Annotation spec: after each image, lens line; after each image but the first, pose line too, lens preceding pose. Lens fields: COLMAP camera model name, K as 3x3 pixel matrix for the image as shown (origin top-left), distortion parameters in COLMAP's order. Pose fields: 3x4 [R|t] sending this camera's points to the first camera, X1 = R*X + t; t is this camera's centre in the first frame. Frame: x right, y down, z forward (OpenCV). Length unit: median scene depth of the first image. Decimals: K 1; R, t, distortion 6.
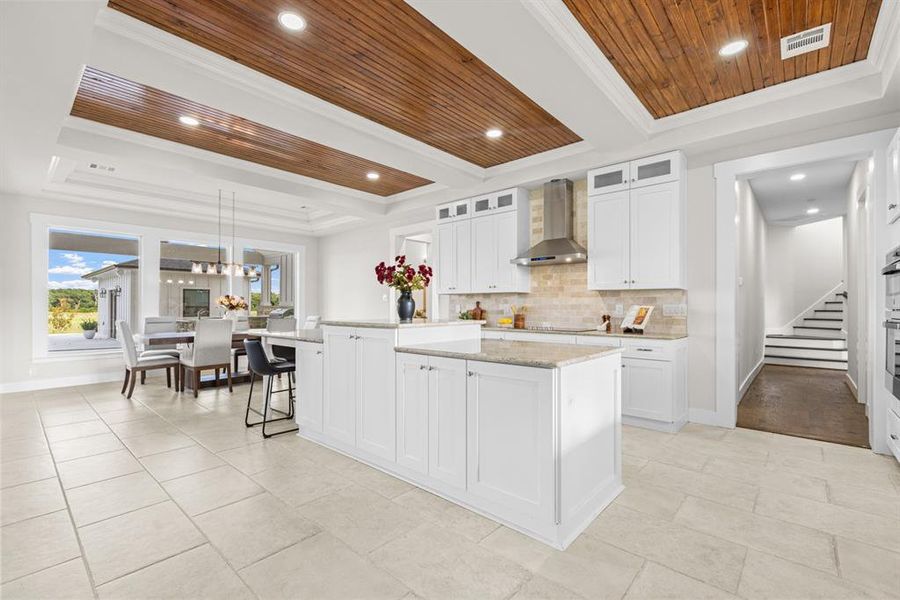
lens RADIAL K [[400.9, 0, 433.2], [0, 400.9, 300.9], [0, 0, 1]] dist [-0.003268, -0.000439]
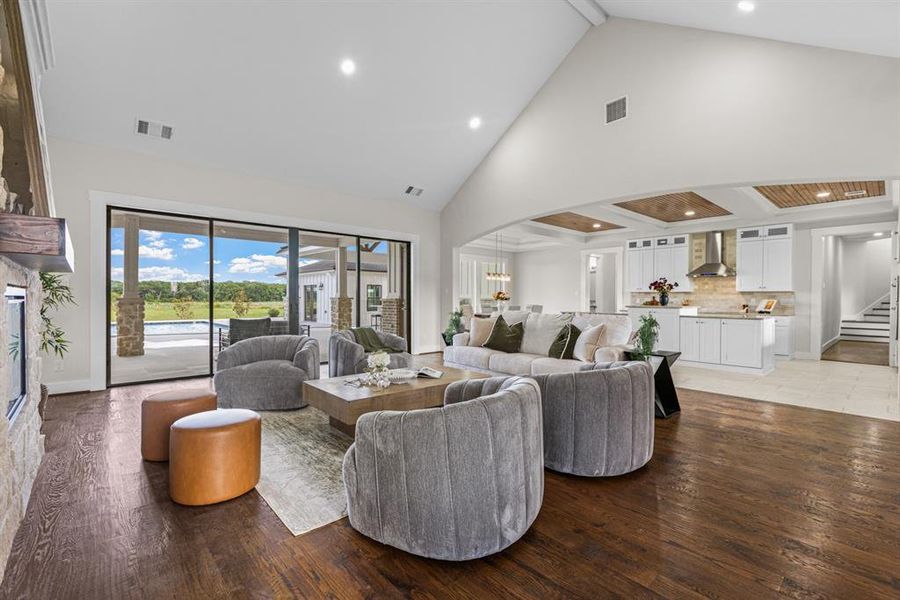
lens RADIAL K [[400.9, 0, 433.2], [0, 400.9, 300.9], [0, 0, 1]] dist [-0.003268, -0.000439]
pose [[0.993615, 0.003000, -0.112781, -0.736803], [-0.000545, 0.999762, 0.021792, -0.020076], [0.112820, -0.021592, 0.993381, -0.936341]]
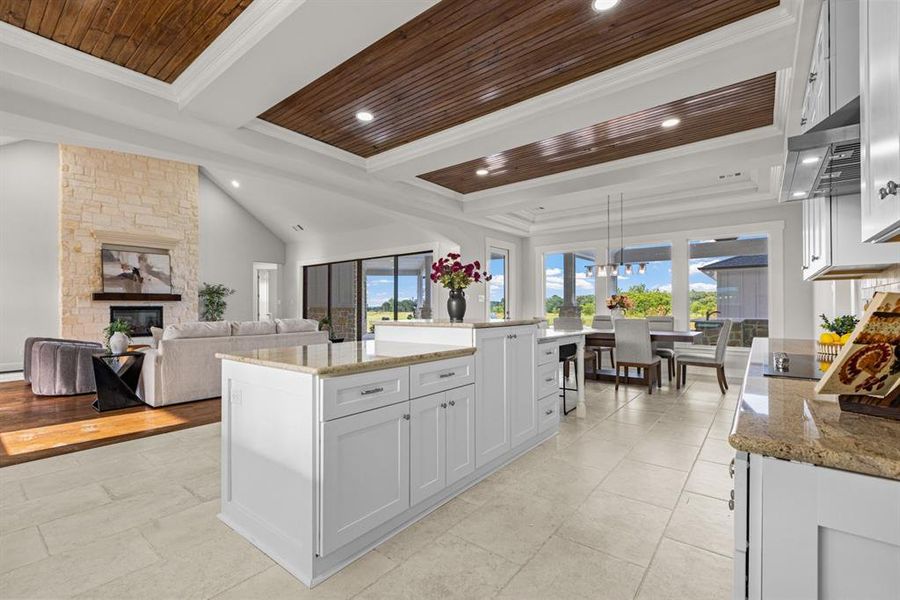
lens RADIAL K [[399.8, 0, 450.4], [0, 399.8, 307.5], [0, 0, 1]] dist [-0.010578, -0.000234]
pose [[0.082022, -0.002709, -0.996627, 0.536615], [0.018747, 0.999824, -0.001175, 0.011305], [0.996454, -0.018587, 0.082058, 0.556452]]
